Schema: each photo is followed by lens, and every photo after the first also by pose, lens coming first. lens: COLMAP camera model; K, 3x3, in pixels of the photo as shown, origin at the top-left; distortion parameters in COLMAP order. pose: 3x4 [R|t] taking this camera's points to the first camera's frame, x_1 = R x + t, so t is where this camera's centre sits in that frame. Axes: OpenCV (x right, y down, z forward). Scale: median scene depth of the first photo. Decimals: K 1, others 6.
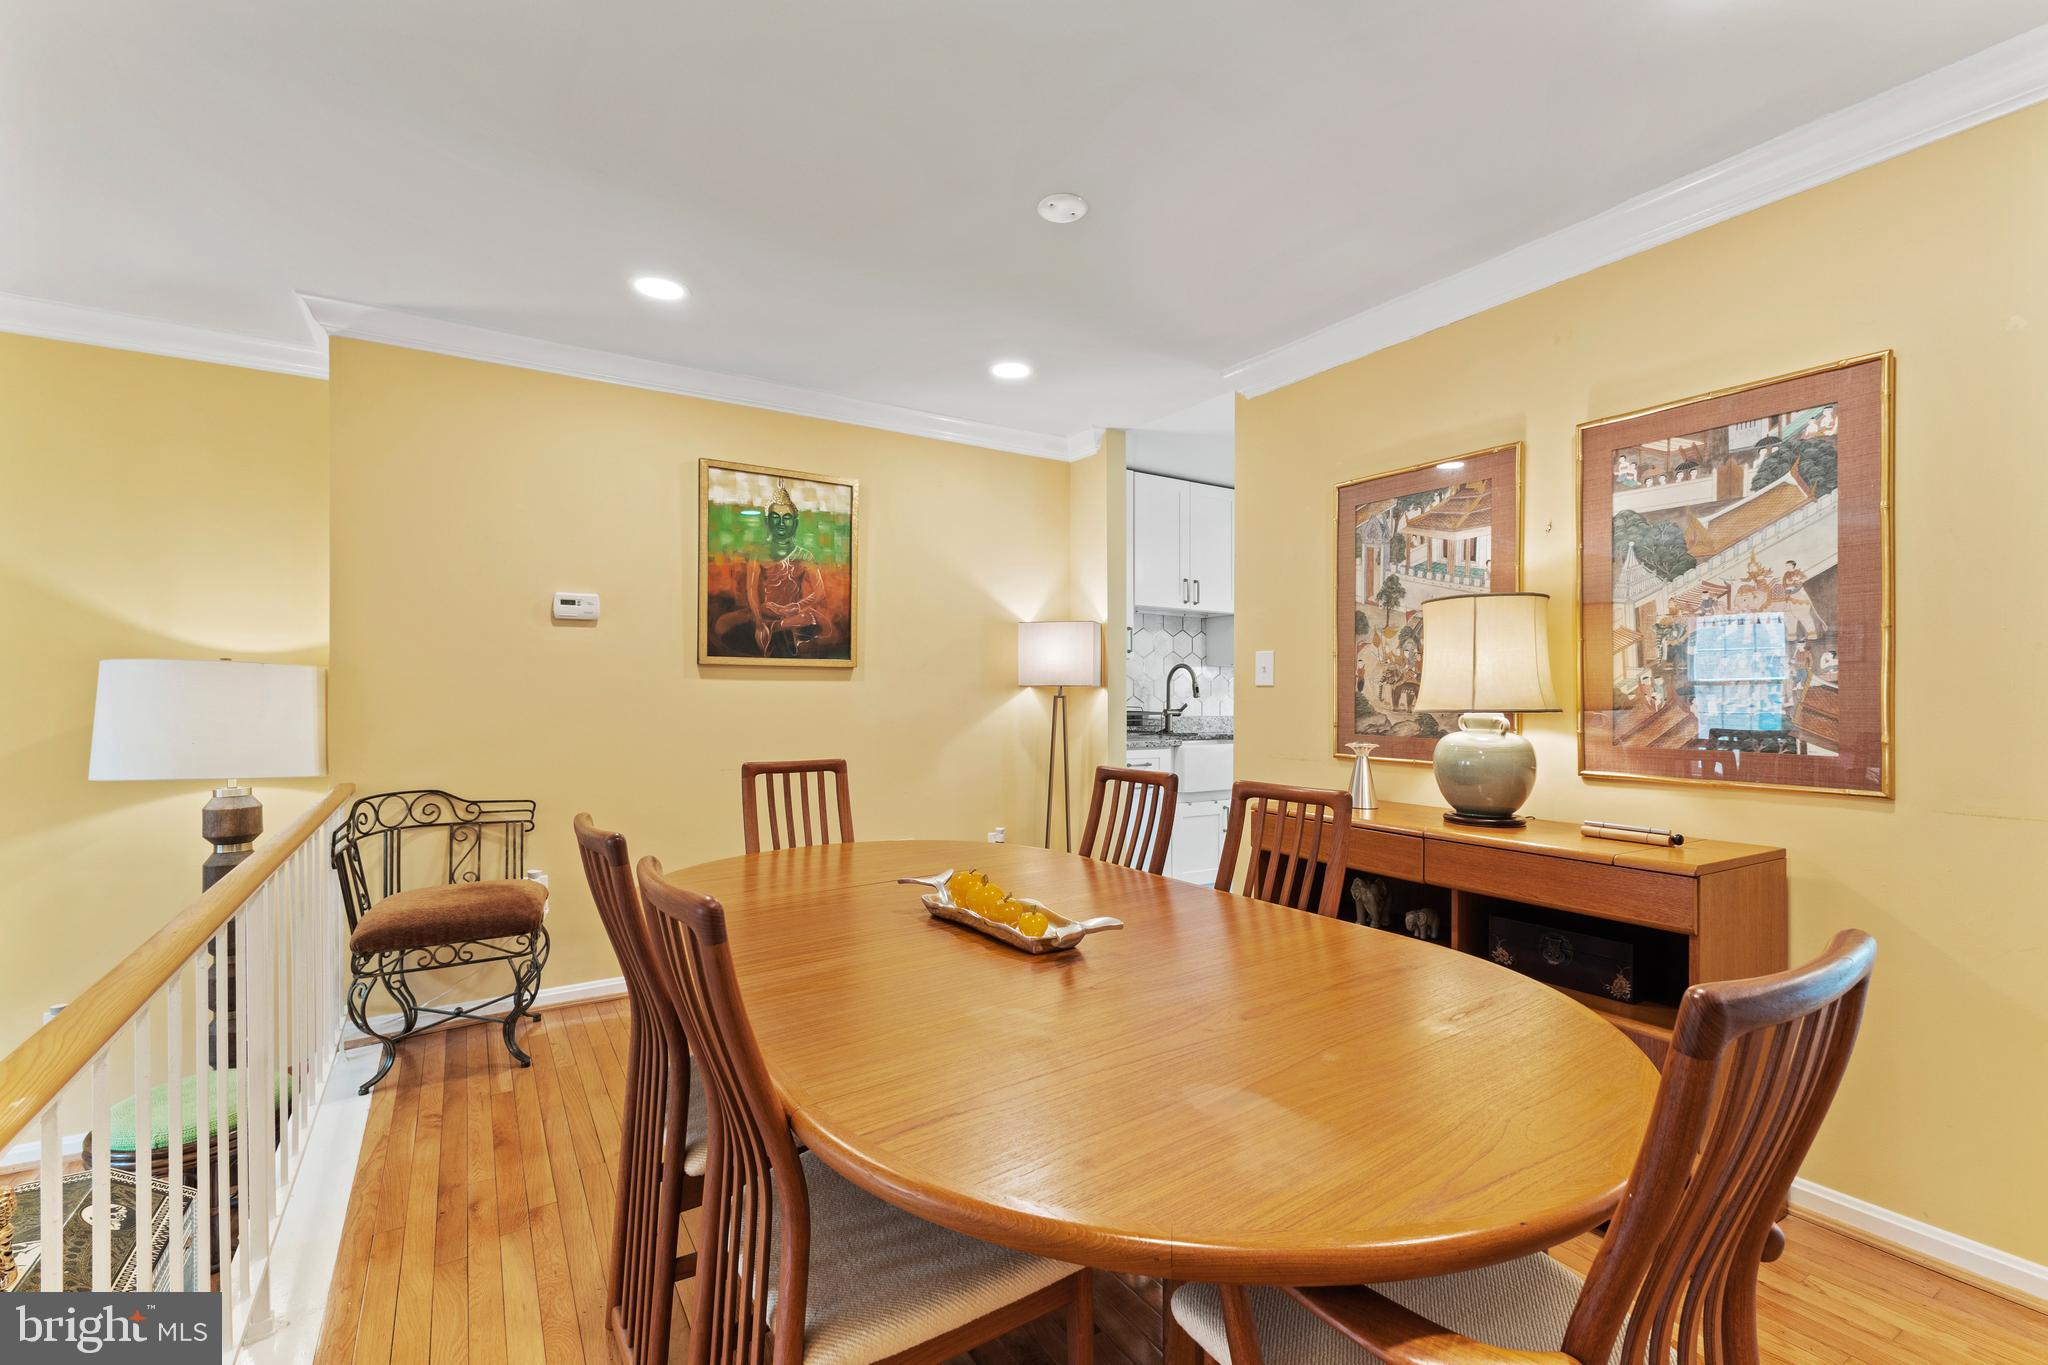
lens RADIAL K [[886.4, 0, 1029.2], [0, 886.4, 687.7], [0, 0, 1]] dist [0.013080, -0.003197]
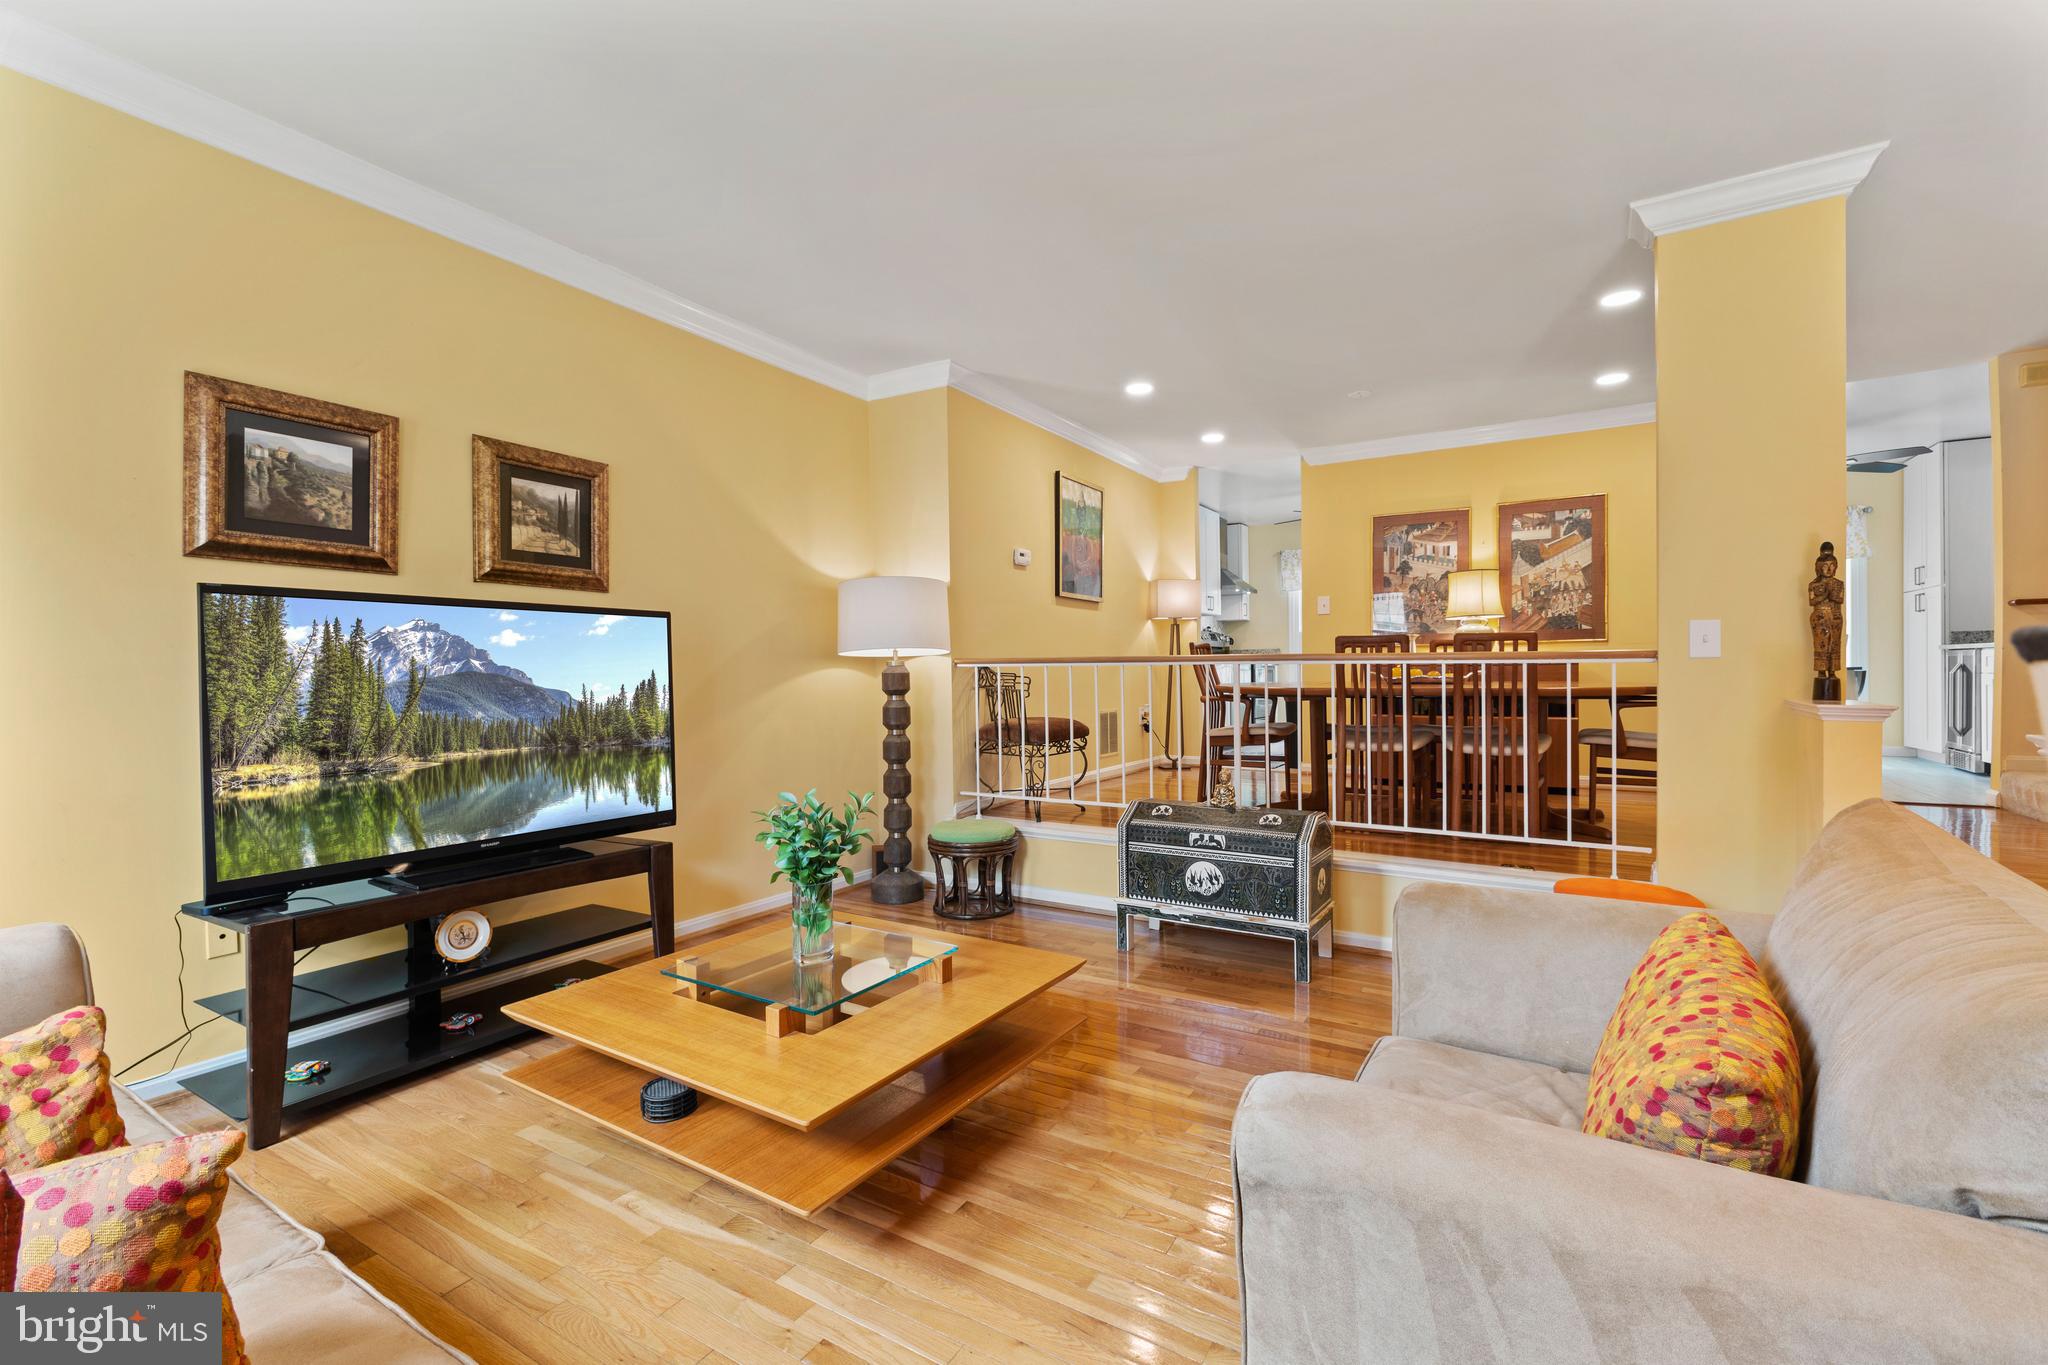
lens RADIAL K [[886.4, 0, 1020.2], [0, 886.4, 673.3], [0, 0, 1]] dist [0.013080, -0.003197]
pose [[0.889523, -0.012615, 0.456716, -1.427928], [0.010256, 0.999918, 0.007644, 0.124028], [-0.456775, -0.002115, 0.889580, -0.506995]]
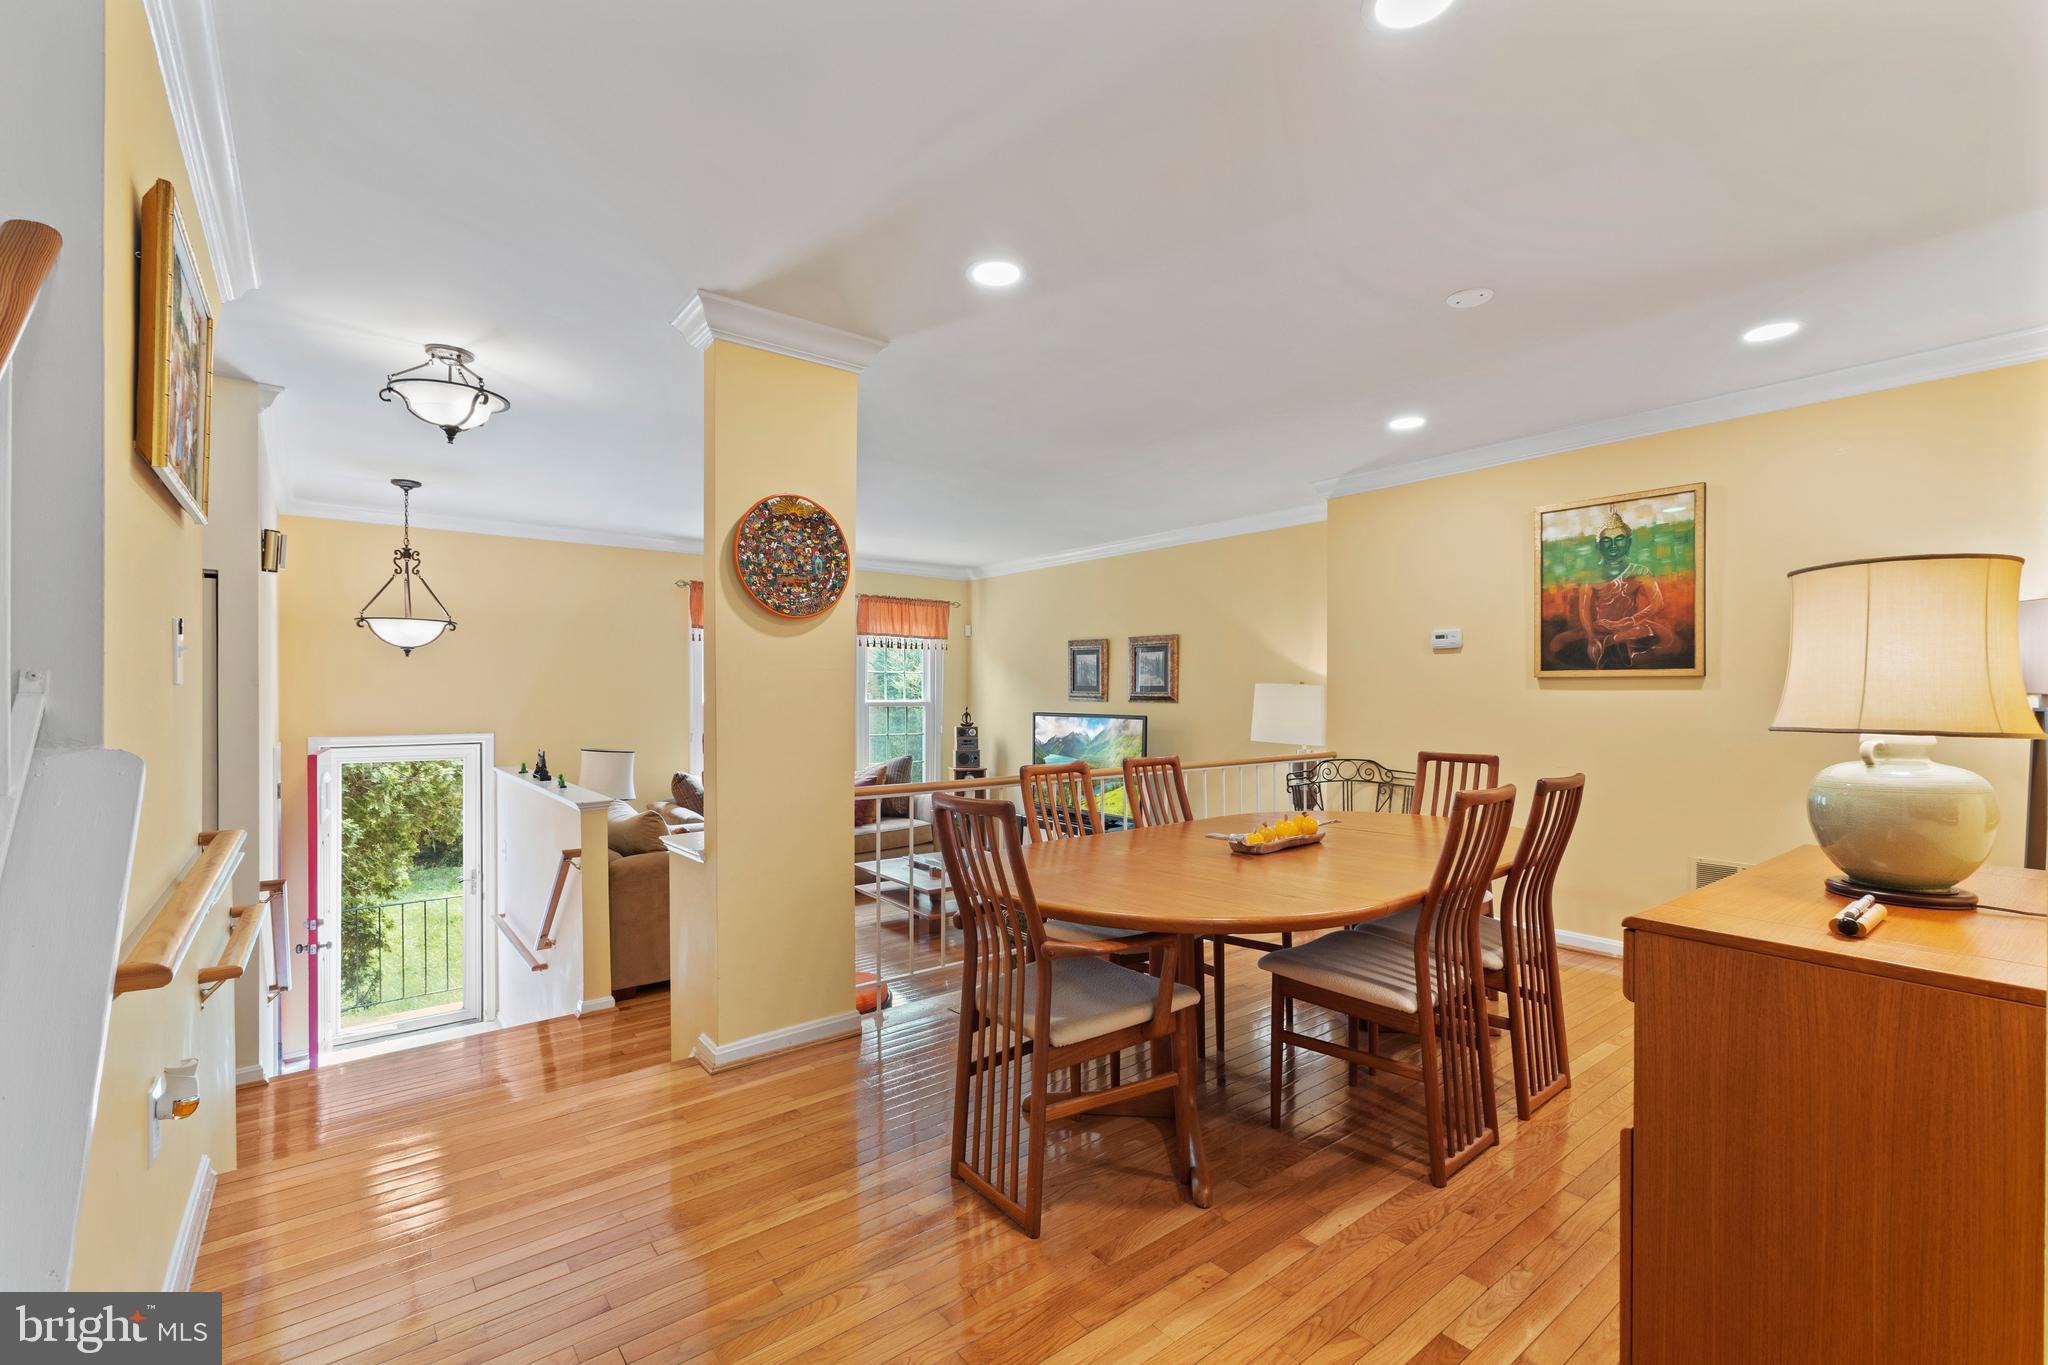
lens RADIAL K [[886.4, 0, 1023.4], [0, 886.4, 696.9], [0, 0, 1]] dist [0.013080, -0.003197]
pose [[0.097438, 0.002345, -0.995239, 0.933930], [0.002962, 0.999992, 0.002647, -0.006615], [0.995237, -0.003206, 0.097430, 0.224308]]
